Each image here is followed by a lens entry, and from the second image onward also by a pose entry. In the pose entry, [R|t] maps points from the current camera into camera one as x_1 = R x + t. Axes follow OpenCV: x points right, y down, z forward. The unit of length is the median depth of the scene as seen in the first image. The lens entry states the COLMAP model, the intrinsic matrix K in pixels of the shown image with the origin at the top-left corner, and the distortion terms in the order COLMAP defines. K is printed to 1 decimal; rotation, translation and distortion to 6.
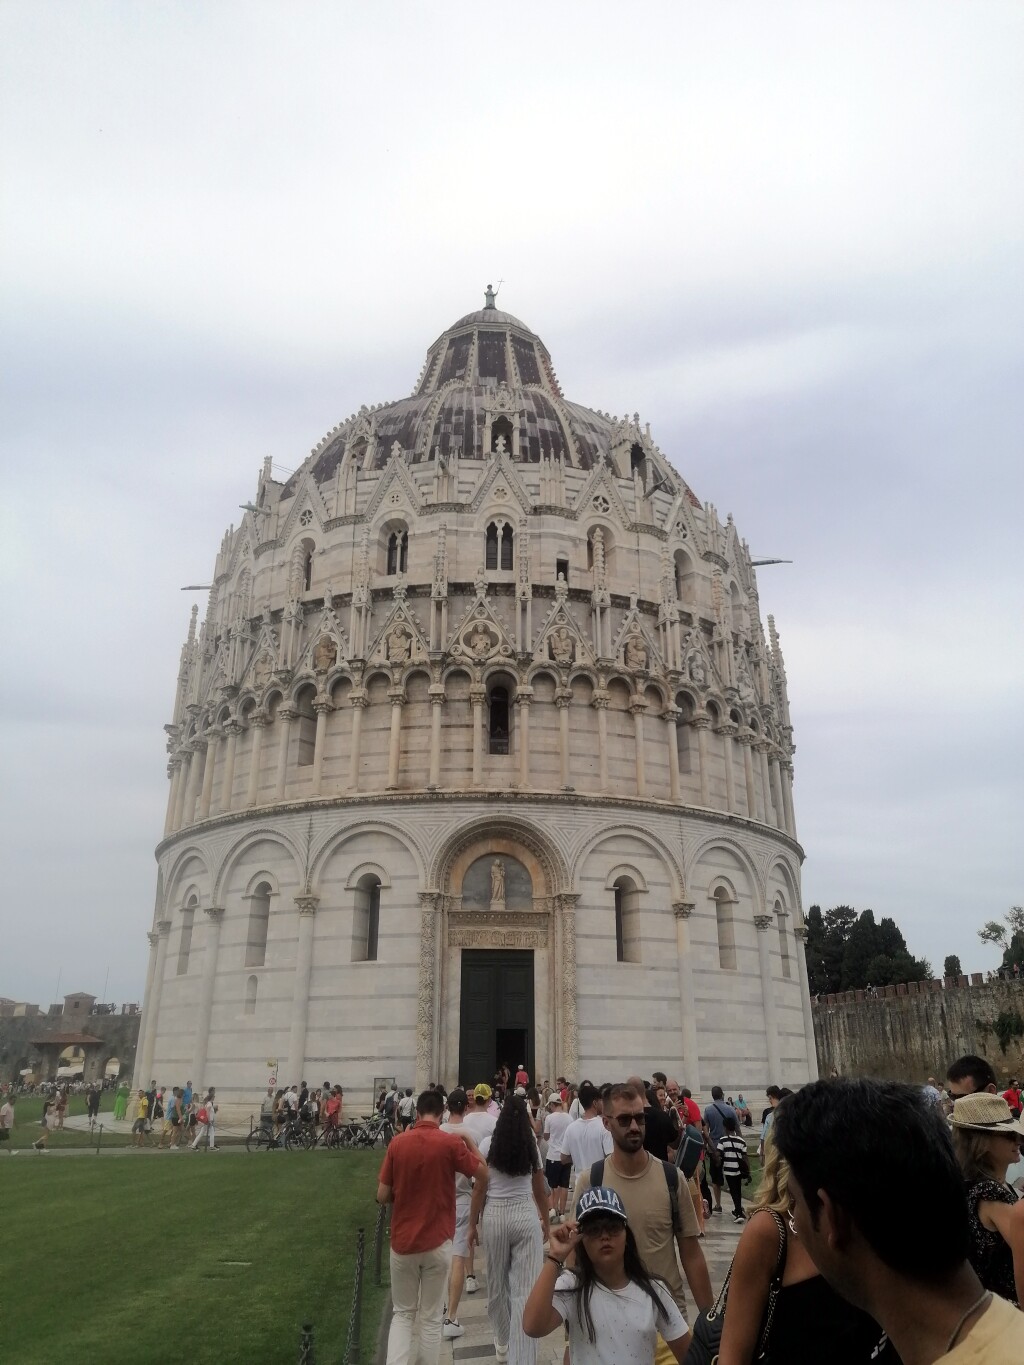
lens RADIAL K [[1010.7, 0, 512.0], [0, 1010.7, 682.5], [0, 0, 1]] dist [0.115963, 0.000027]
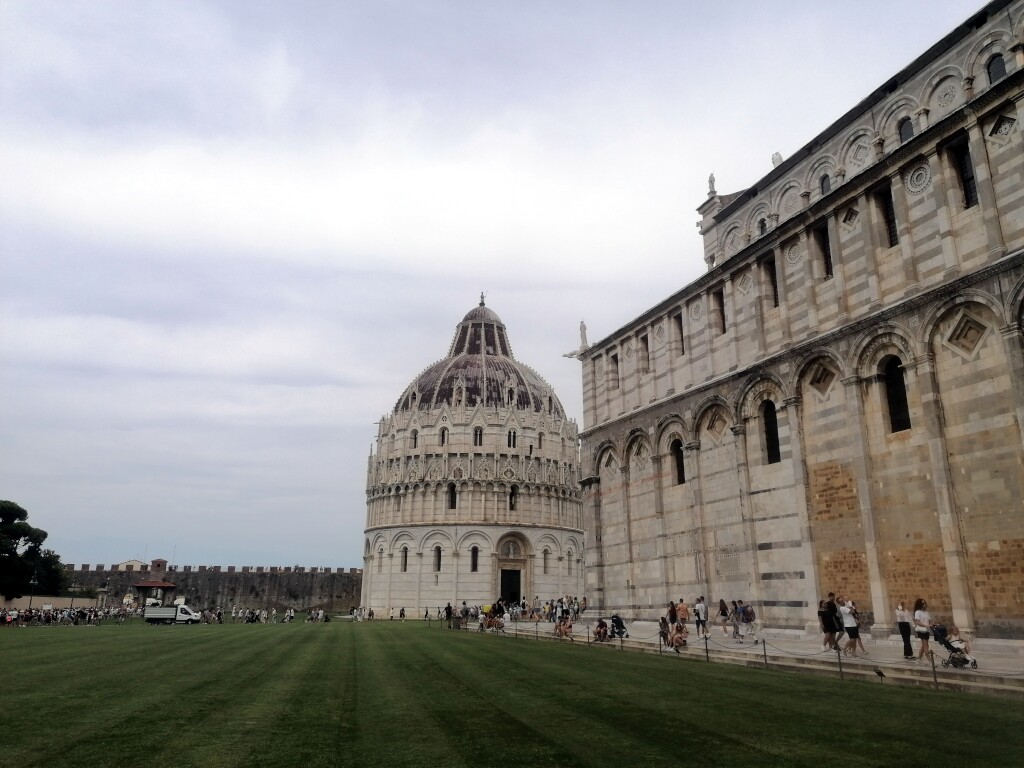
lens RADIAL K [[758.2, 0, 512.0], [0, 758.2, 384.0], [0, 0, 1]] dist [0.115963, 0.000027]
pose [[0.958384, 0.088780, 0.271326, -0.707164], [-0.110820, 0.991580, 0.066988, -0.491550], [-0.263094, -0.094269, 0.960154, -1.306745]]
